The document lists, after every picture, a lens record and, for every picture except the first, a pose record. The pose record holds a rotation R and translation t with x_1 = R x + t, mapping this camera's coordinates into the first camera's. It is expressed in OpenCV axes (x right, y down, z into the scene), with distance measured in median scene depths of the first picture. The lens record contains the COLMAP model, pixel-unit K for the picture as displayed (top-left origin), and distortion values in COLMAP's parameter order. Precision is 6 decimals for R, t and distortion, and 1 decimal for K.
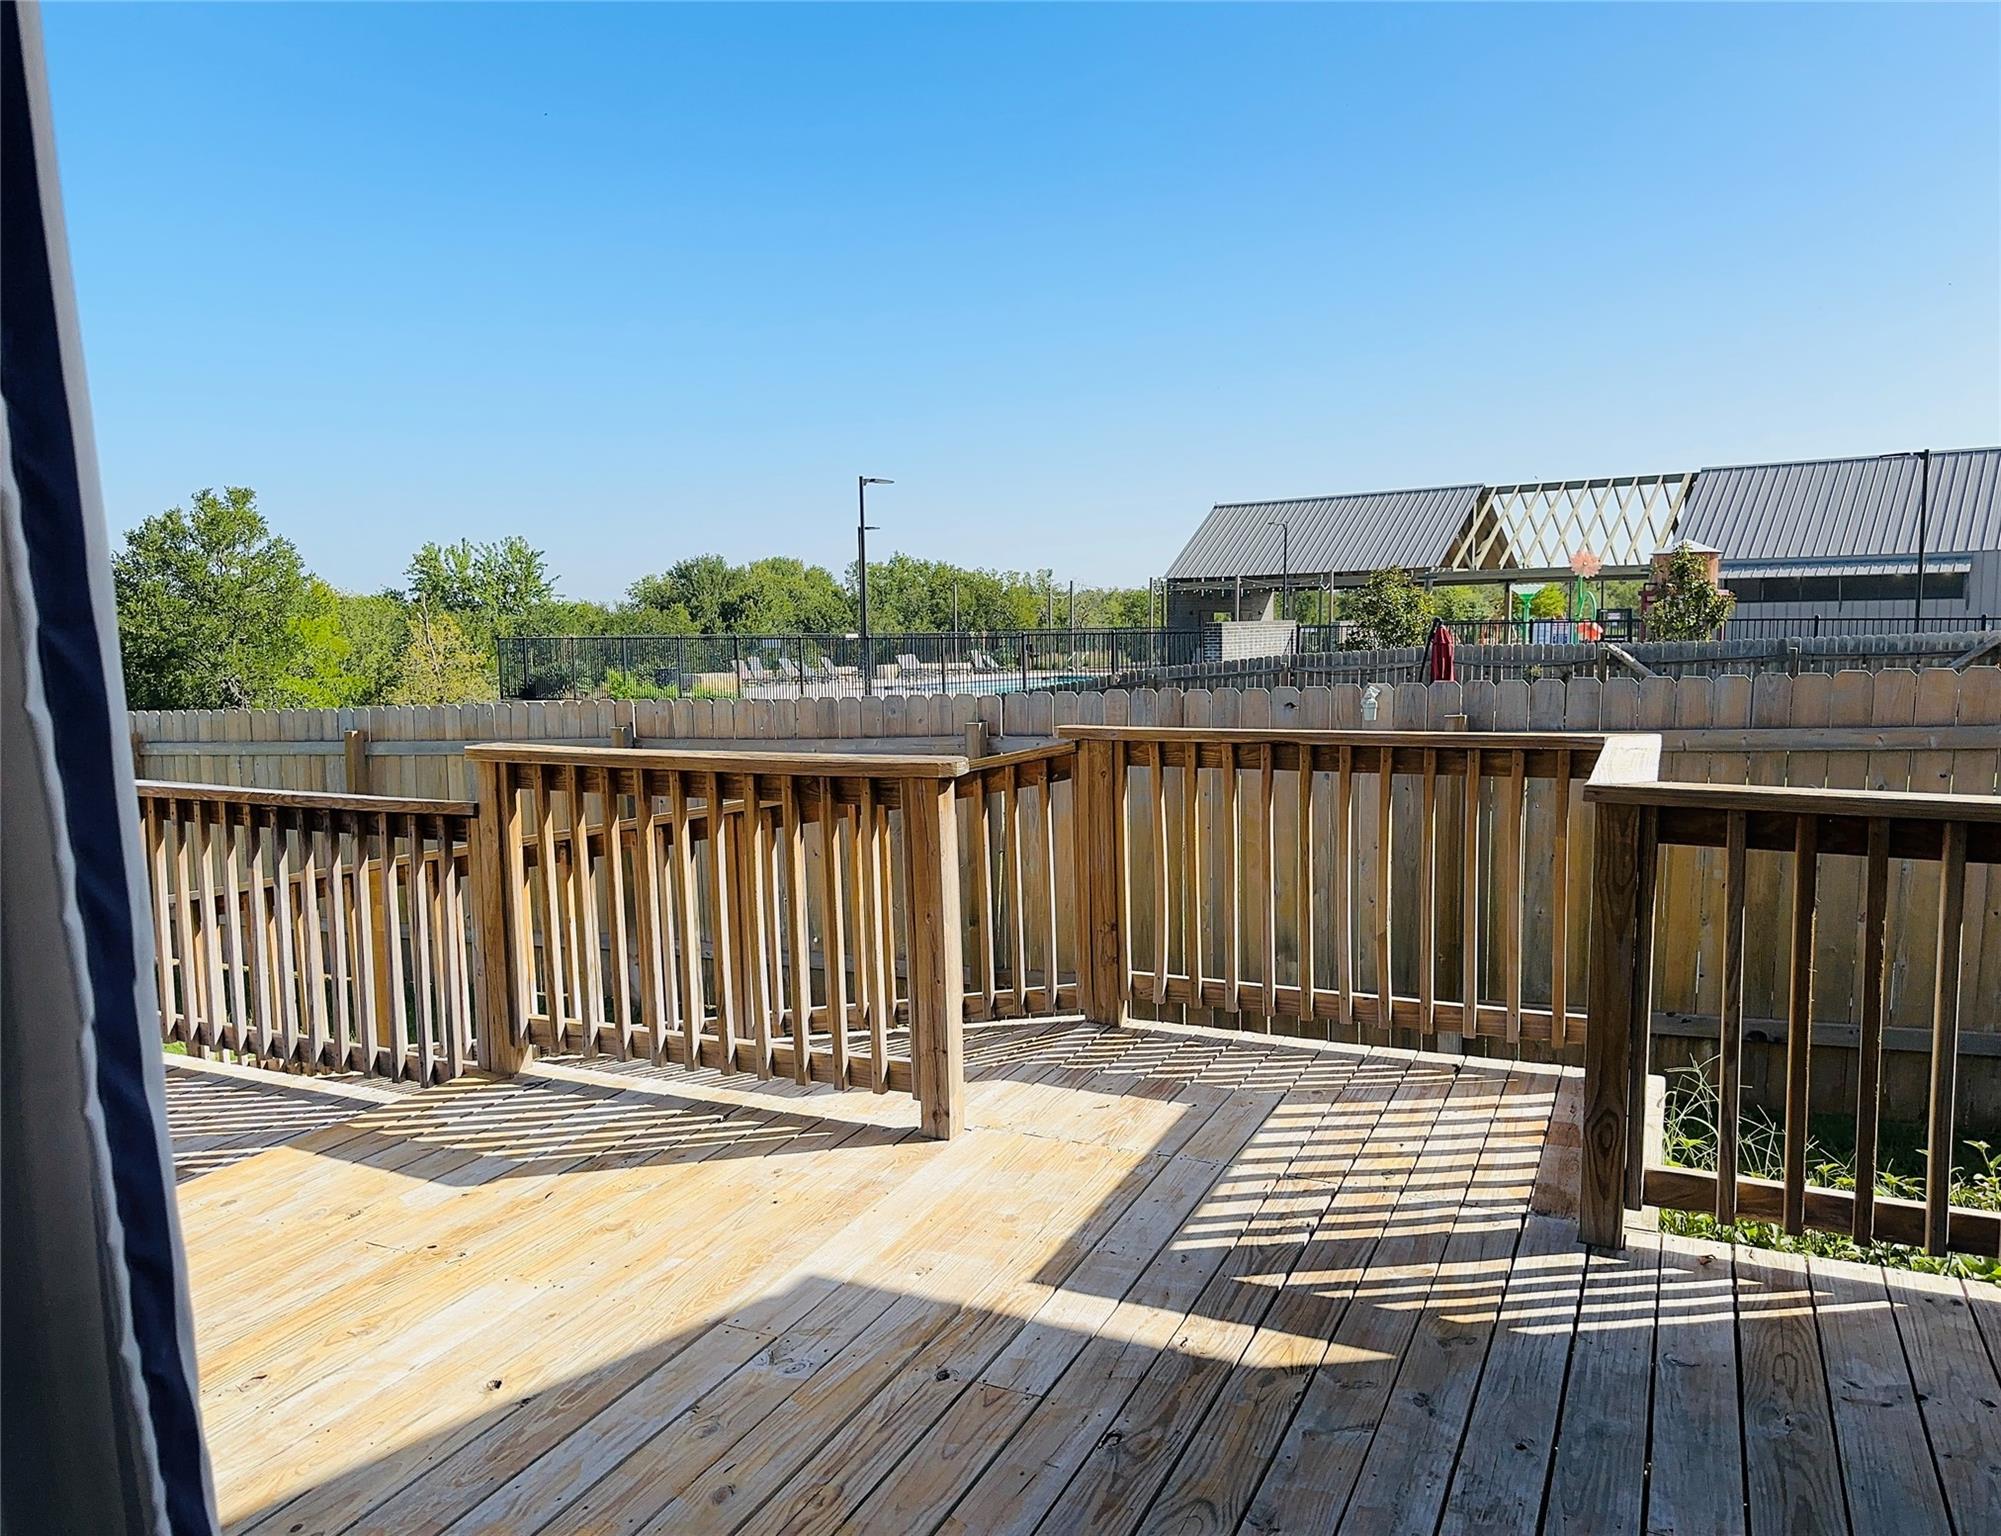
lens RADIAL K [[1451.9, 0, 1006.6], [0, 1451.9, 770.2], [0, 0, 1]] dist [0.040587, -0.011719]
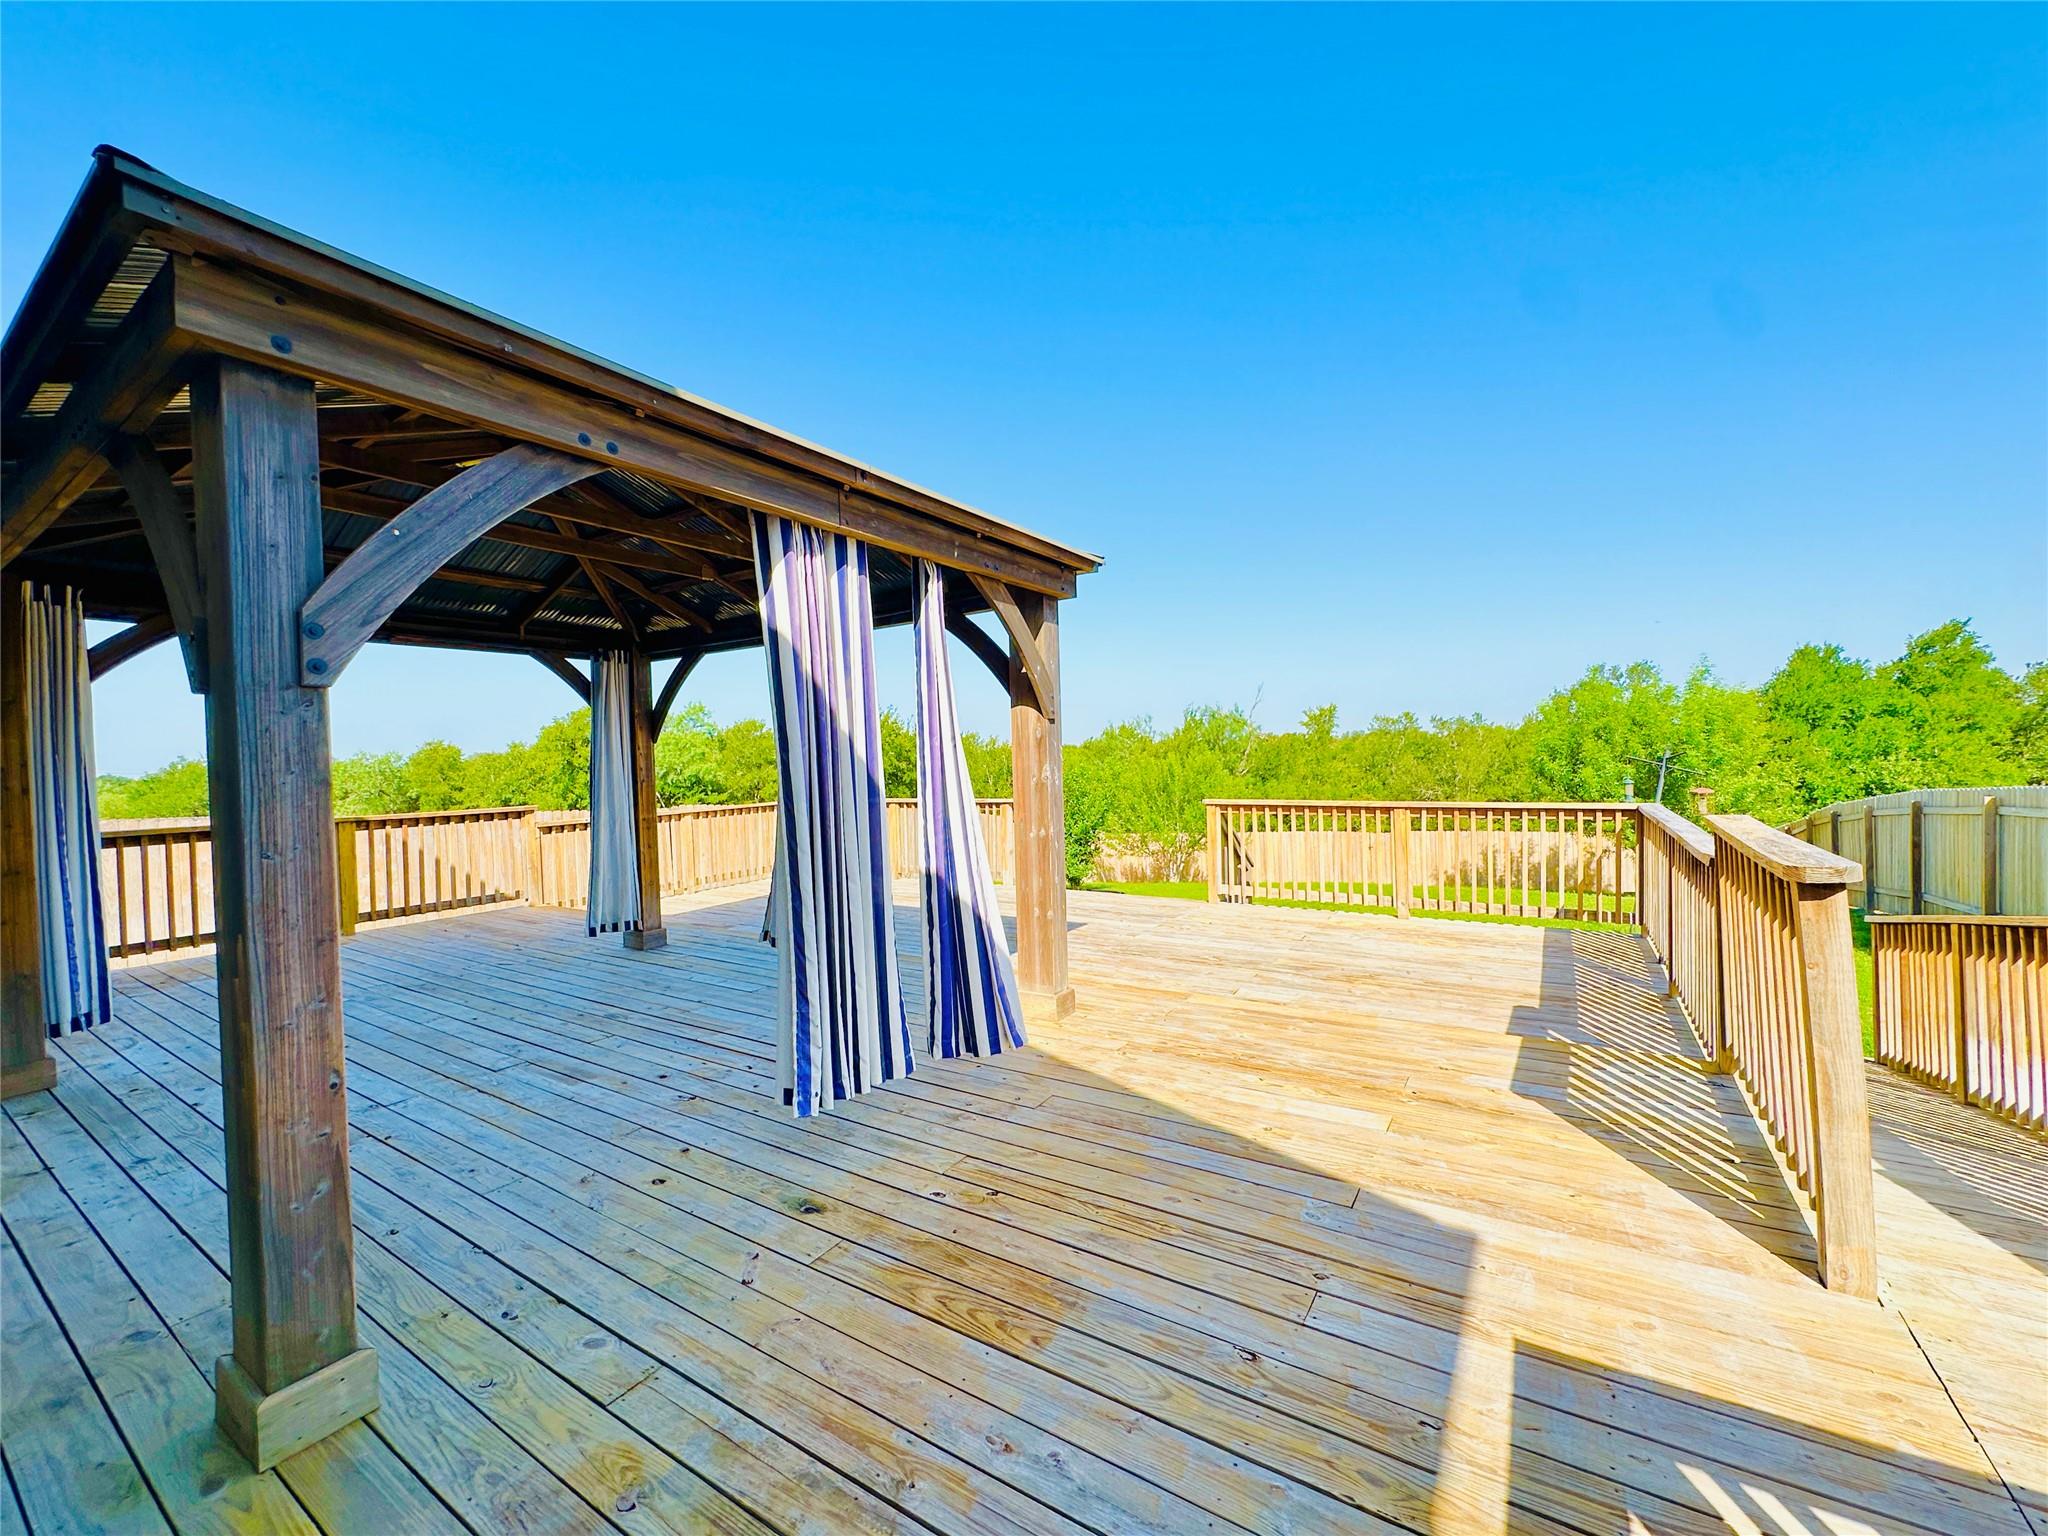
lens RADIAL K [[819.0, 0, 1024.6], [0, 819.0, 747.9], [0, 0, 1]] dist [-0.003642, 0.001230]
pose [[-0.133607, 0.005466, -0.991019, 0.036908], [-0.066563, 0.997677, 0.014476, -0.003709], [0.988797, 0.067899, -0.132933, 0.038842]]
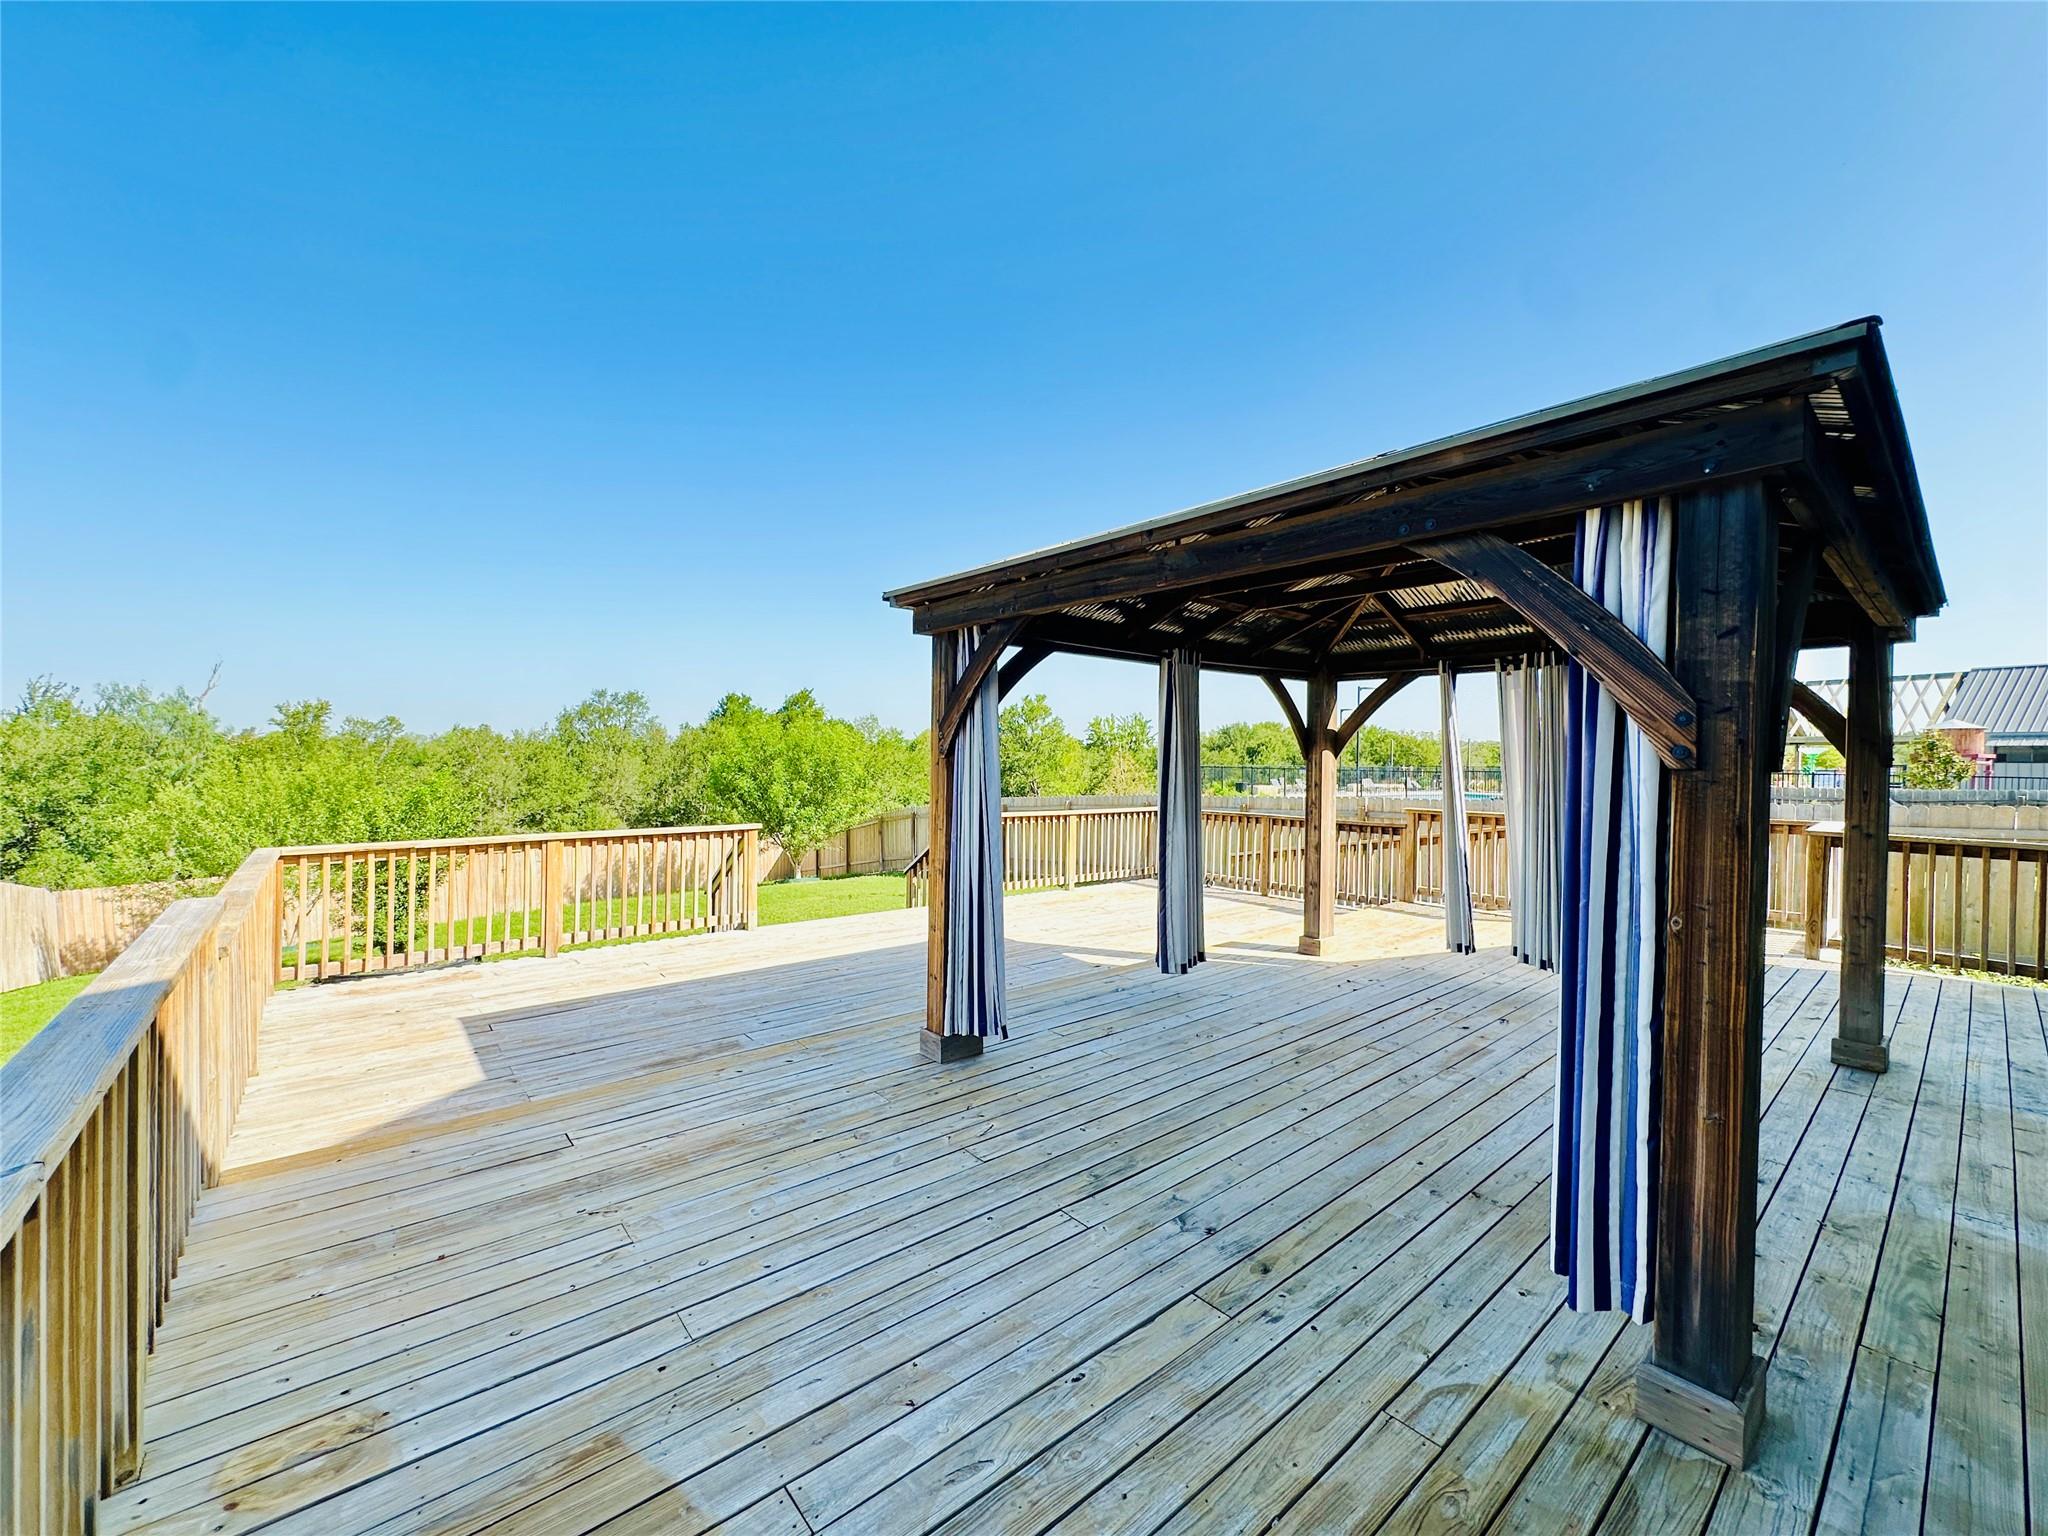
lens RADIAL K [[819.0, 0, 1024.8], [0, 819.0, 766.6], [0, 0, 1]] dist [-0.003642, 0.001230]
pose [[0.908707, 0.026851, -0.416570, -0.030329], [-0.063649, 0.995173, -0.074697, 0.007298], [0.412554, 0.094392, 0.906029, -0.095295]]
